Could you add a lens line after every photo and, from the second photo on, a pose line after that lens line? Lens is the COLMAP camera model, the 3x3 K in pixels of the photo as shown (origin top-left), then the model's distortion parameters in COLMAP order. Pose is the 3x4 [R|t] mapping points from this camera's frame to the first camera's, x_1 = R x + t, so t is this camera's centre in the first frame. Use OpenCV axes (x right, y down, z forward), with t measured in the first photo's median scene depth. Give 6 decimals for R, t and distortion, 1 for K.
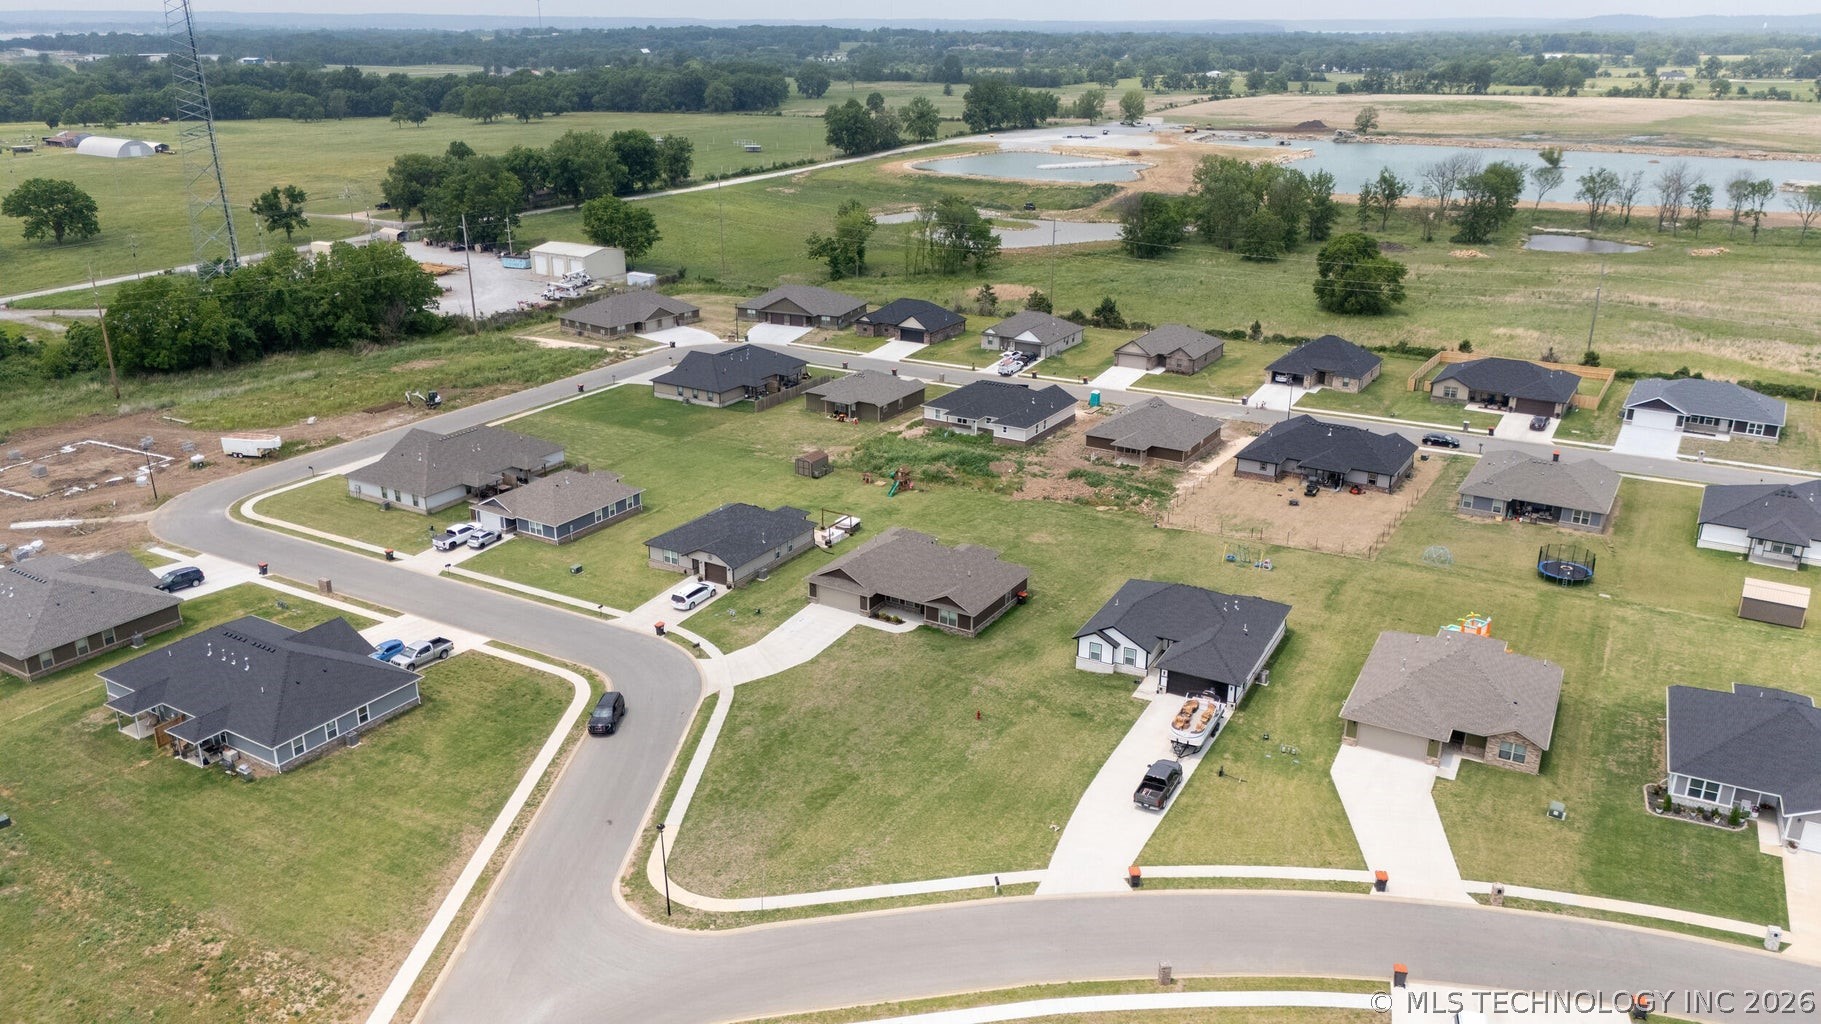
lens RADIAL K [[1332.2, 0, 899.1], [0, 1332.2, 508.1], [0, 0, 1]] dist [0.114092, -0.150888]
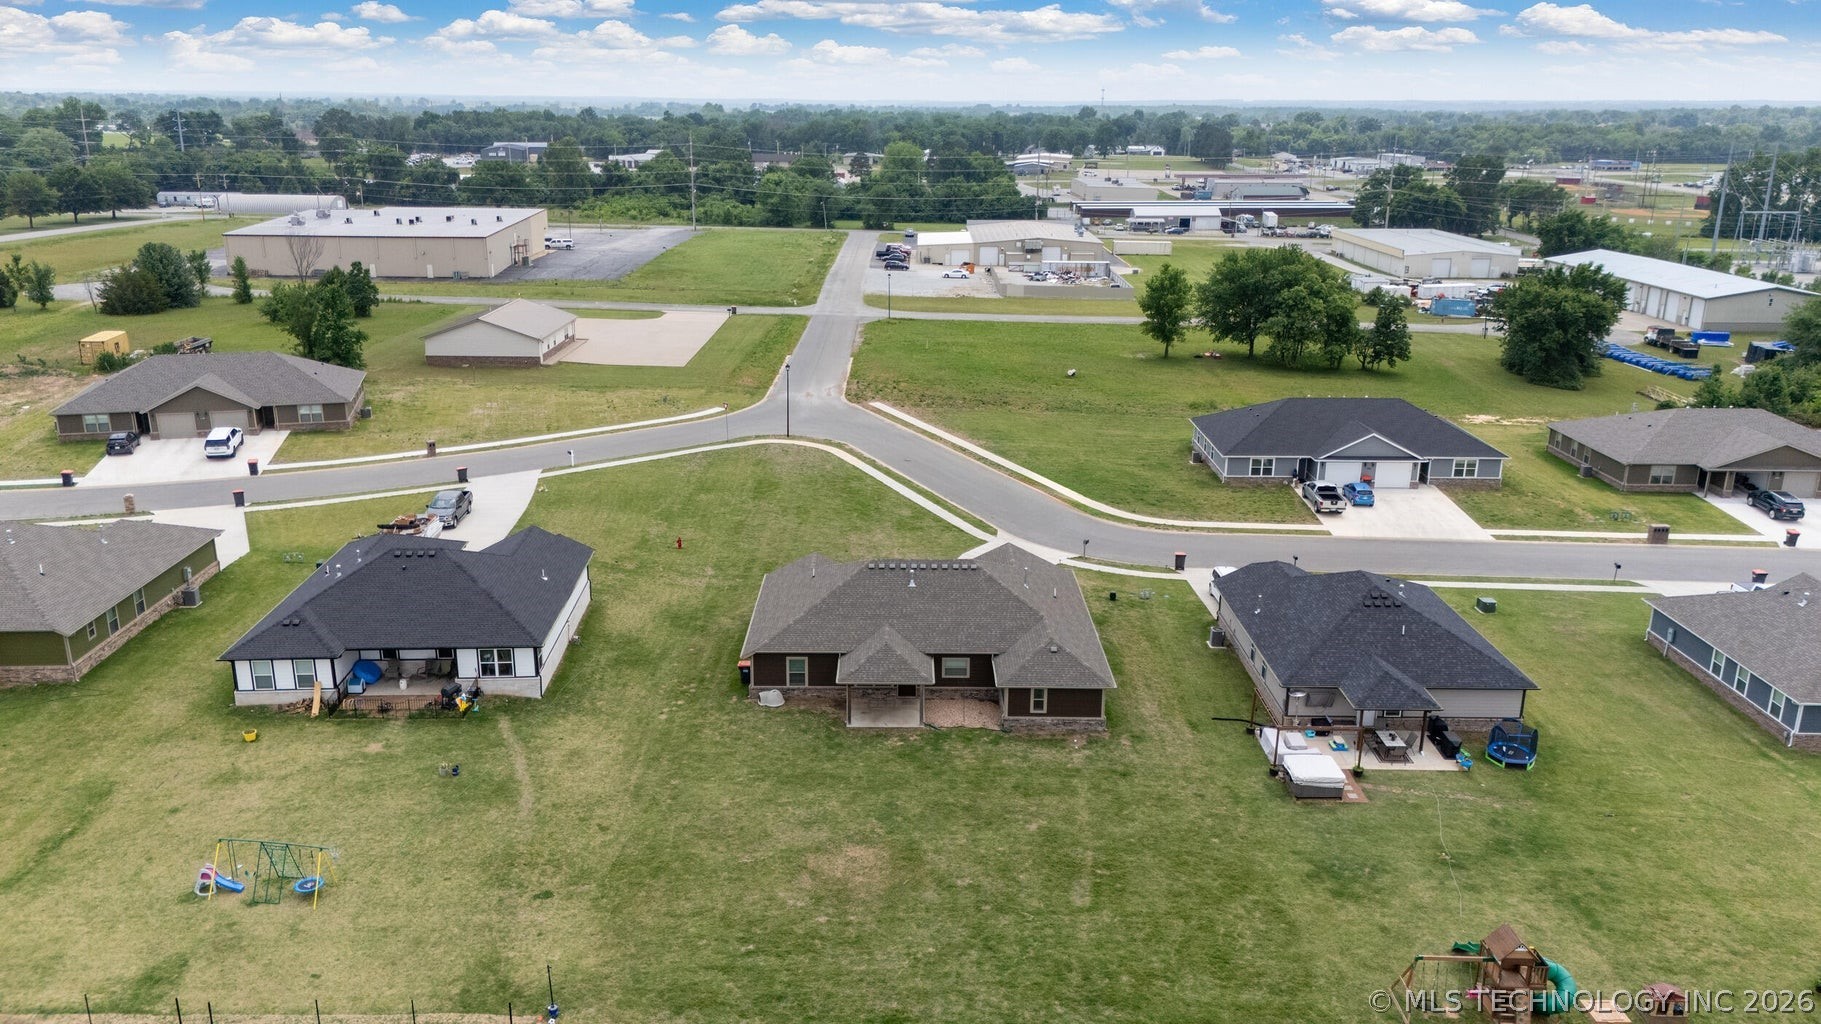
lens RADIAL K [[1333.6, 0, 897.0], [0, 1333.6, 523.6], [0, 0, 1]] dist [0.080163, -0.091097]
pose [[-0.857585, 0.144556, -0.493611, 0.285774], [-0.182836, 0.811333, 0.555256, -0.279248], [0.480748, 0.566429, -0.669357, 1.304043]]
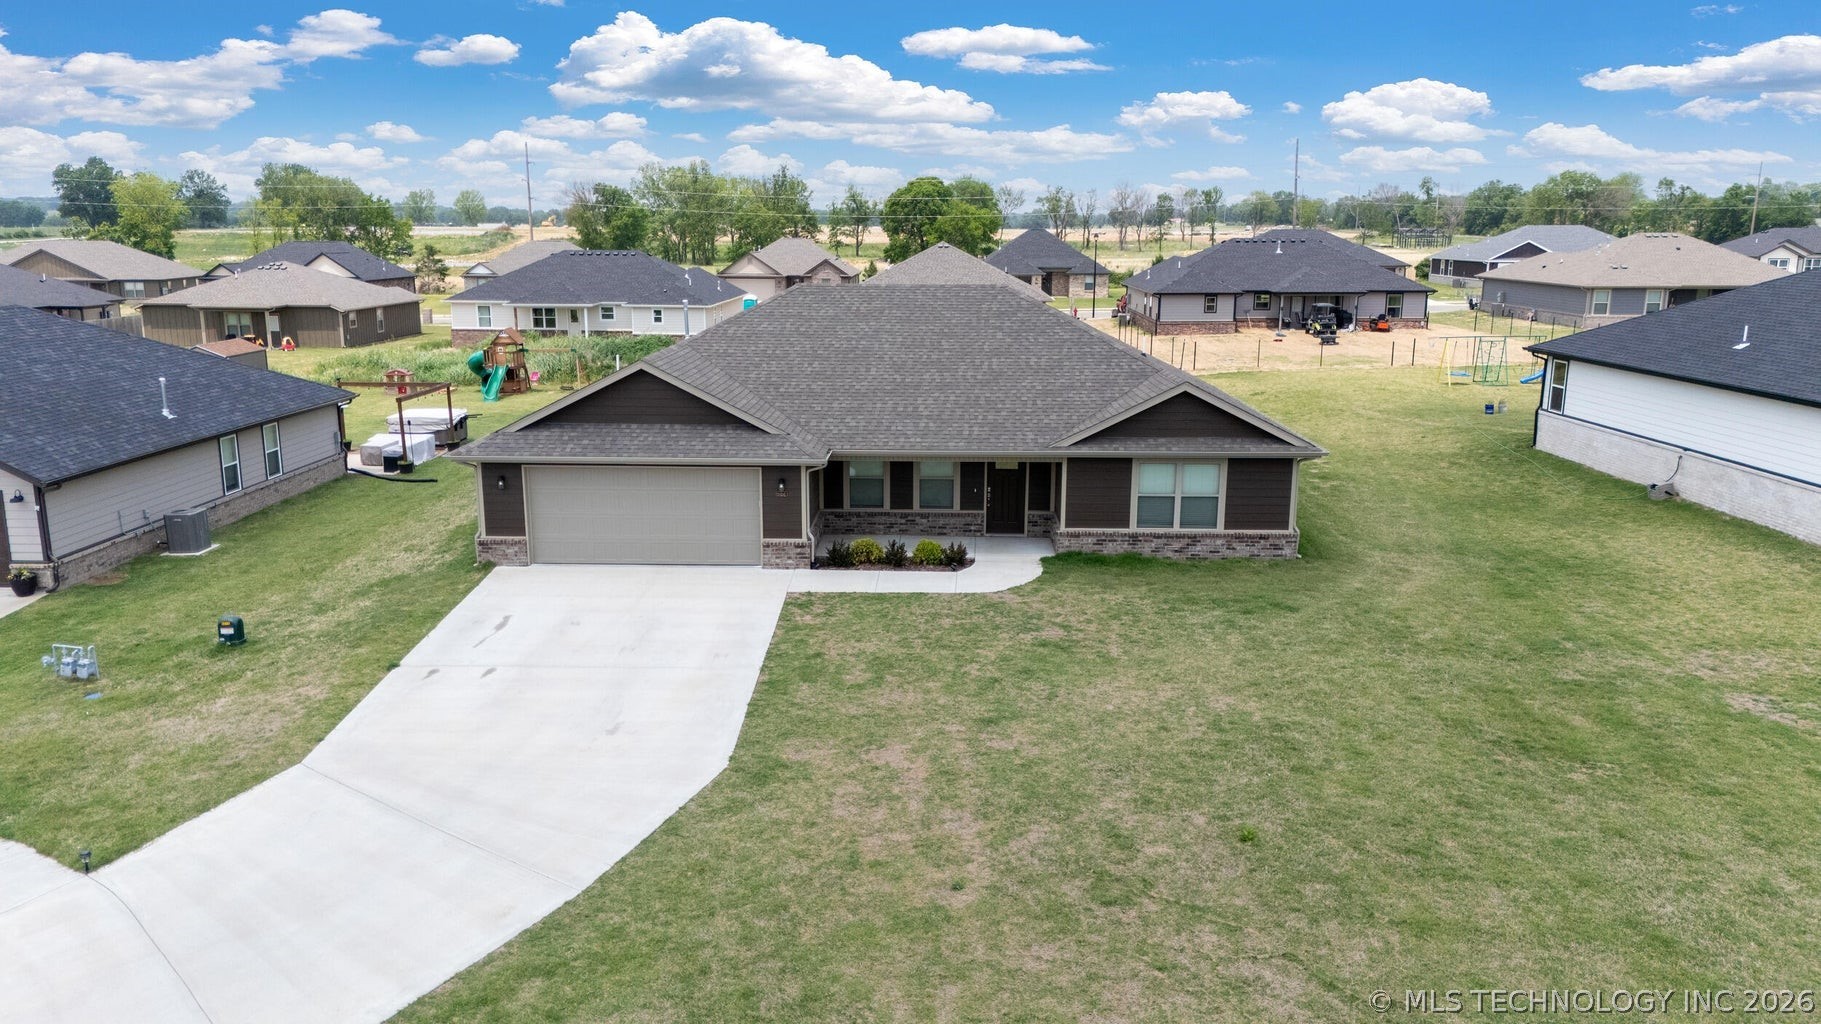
lens RADIAL K [[1333.6, 0, 897.0], [0, 1333.6, 523.6], [0, 0, 1]] dist [0.080163, -0.091097]
pose [[0.872108, -0.109135, 0.476988, -0.108667], [0.168261, 0.982250, -0.082903, 0.090043], [-0.459474, 0.152559, 0.874991, 0.748334]]
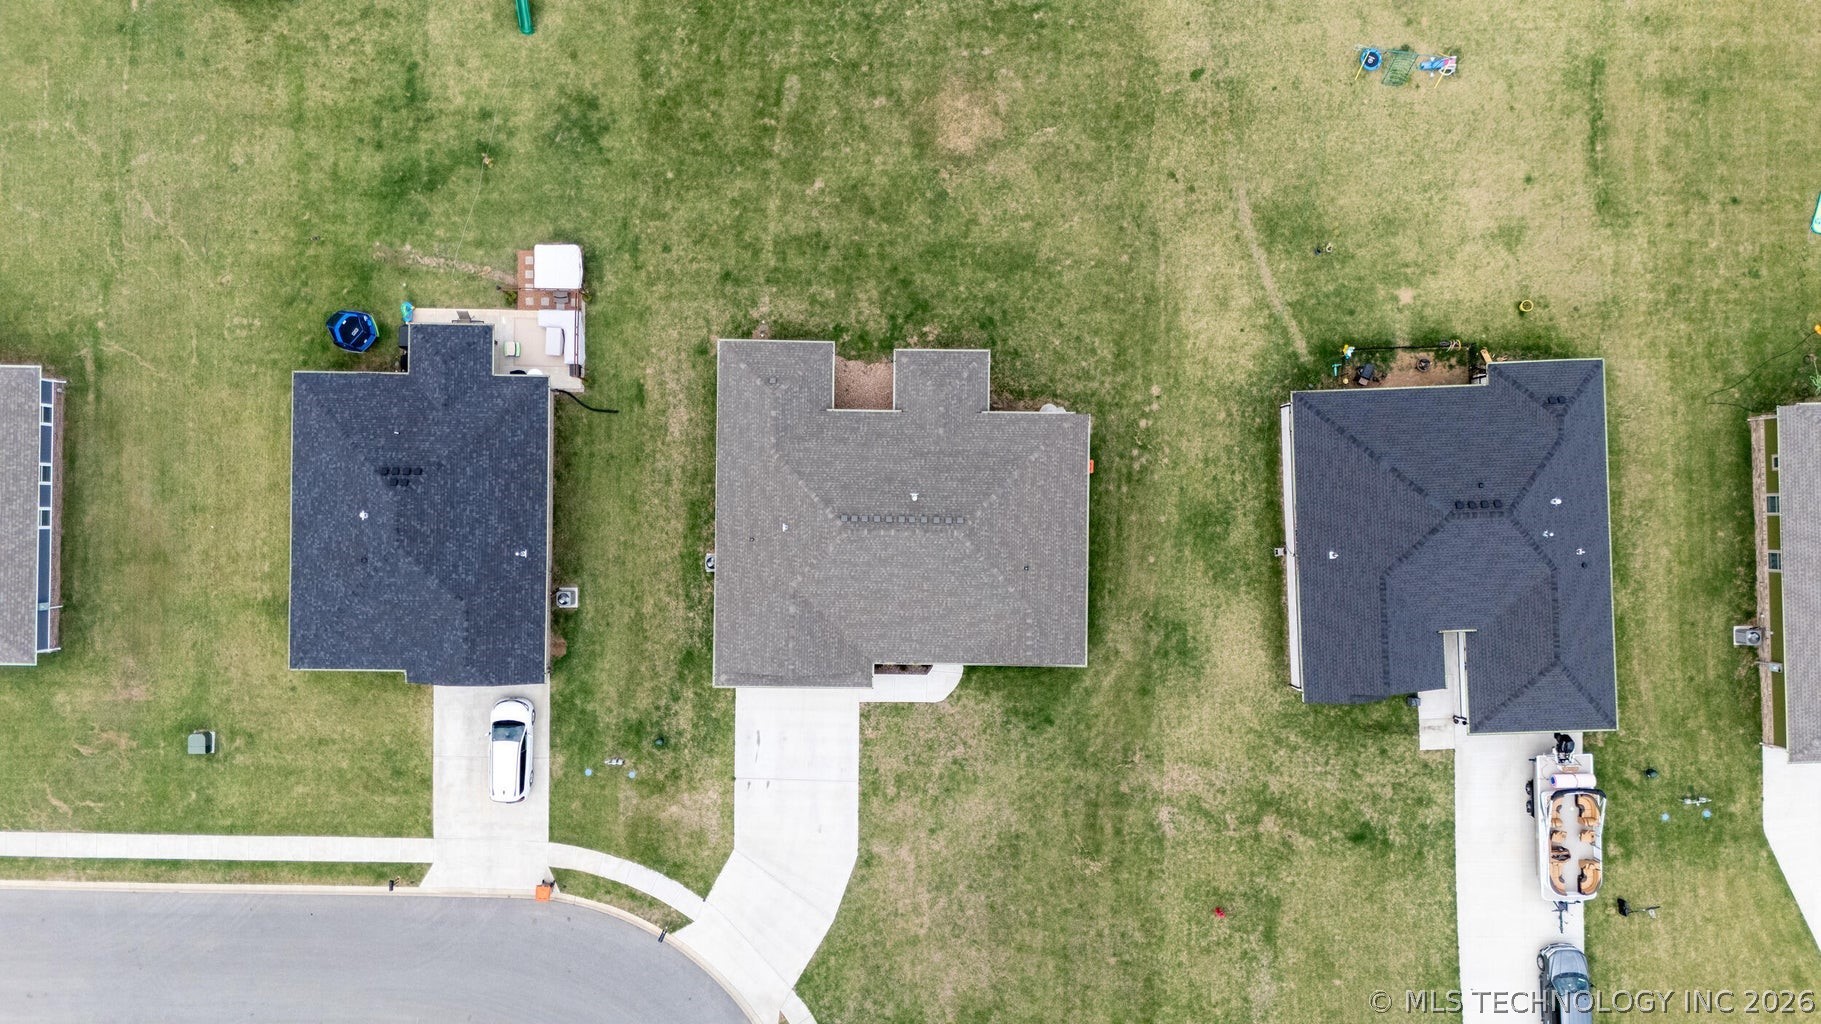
lens RADIAL K [[1333.6, 0, 897.0], [0, 1333.6, 523.6], [0, 0, 1]] dist [0.080163, -0.091097]
pose [[0.862101, -0.506727, 0.003016, 0.016007], [0.168179, 0.291729, 0.941600, -0.411319], [-0.478014, -0.811247, 0.336720, 0.810193]]
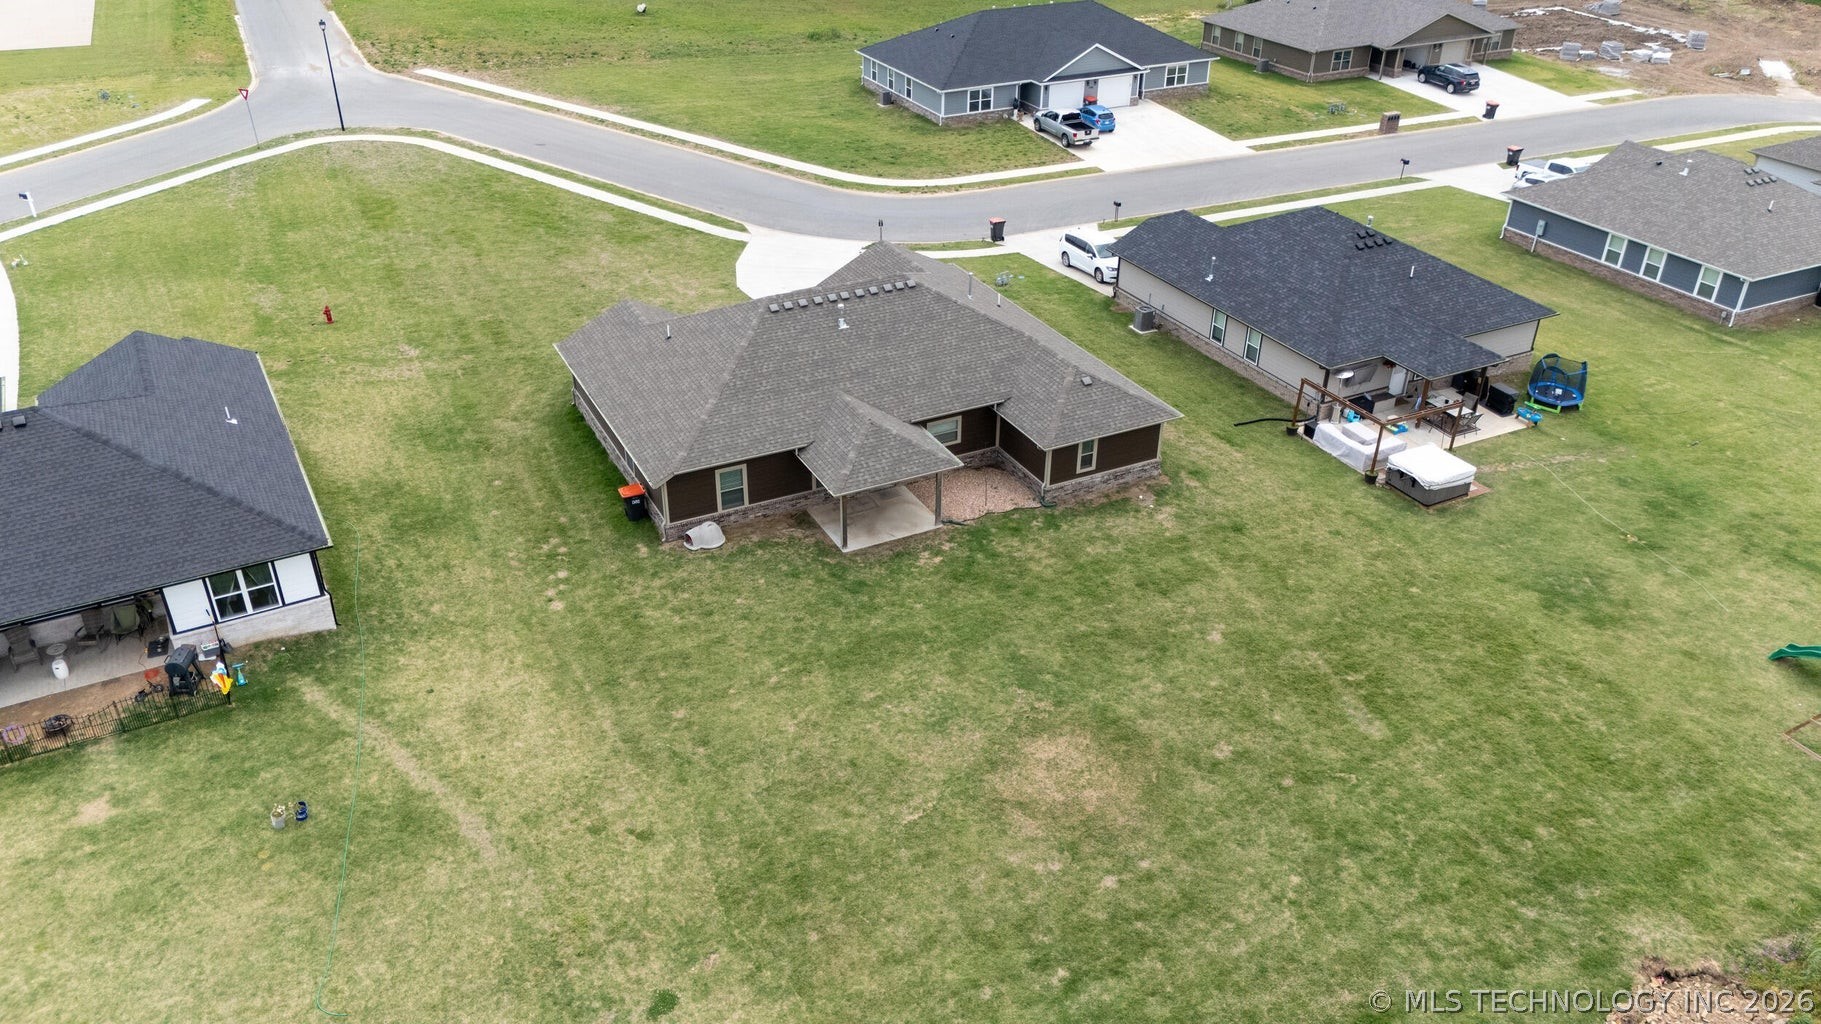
lens RADIAL K [[1333.6, 0, 897.0], [0, 1333.6, 523.6], [0, 0, 1]] dist [0.080163, -0.091097]
pose [[-0.534476, 0.432699, -0.726022, 0.300365], [-0.293383, 0.710613, 0.639496, -0.166085], [0.792630, 0.554797, -0.252859, 1.103329]]
